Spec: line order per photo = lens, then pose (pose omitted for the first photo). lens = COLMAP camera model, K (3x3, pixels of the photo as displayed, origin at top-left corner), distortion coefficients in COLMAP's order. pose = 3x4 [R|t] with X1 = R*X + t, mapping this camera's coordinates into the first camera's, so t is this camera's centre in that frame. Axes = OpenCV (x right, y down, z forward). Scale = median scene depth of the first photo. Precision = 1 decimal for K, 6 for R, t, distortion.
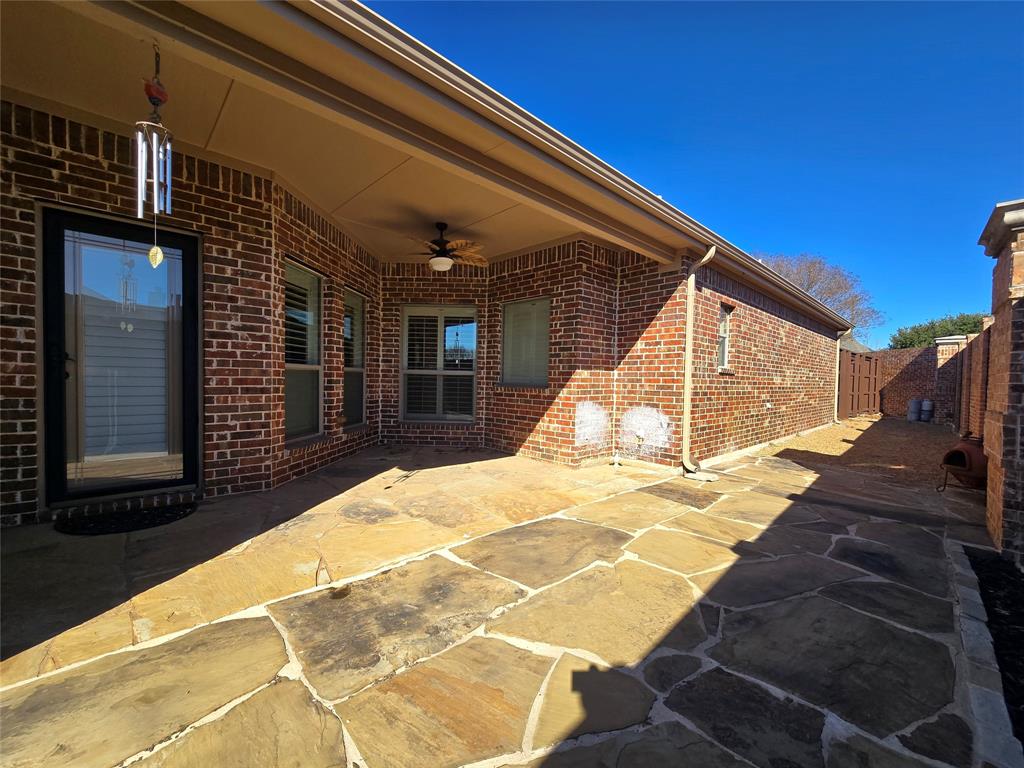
lens RADIAL K [[418.2, 0, 512.6], [0, 418.2, 386.6], [0, 0, 1]] dist [-0.002722, 0.000100]
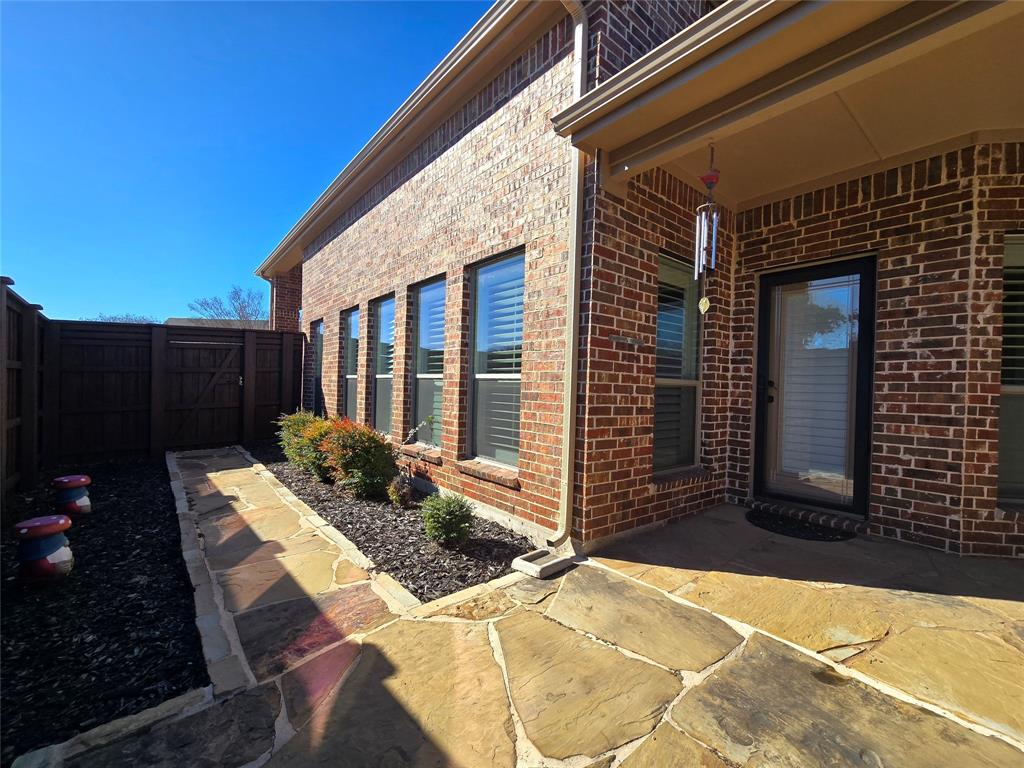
lens RADIAL K [[418.2, 0, 510.4], [0, 418.2, 387.9], [0, 0, 1]] dist [-0.002722, 0.000100]
pose [[-0.062598, -0.019958, -0.997839, 0.237617], [-0.043929, 0.998886, -0.017223, -0.004140], [0.997072, 0.042756, -0.063405, 0.248362]]
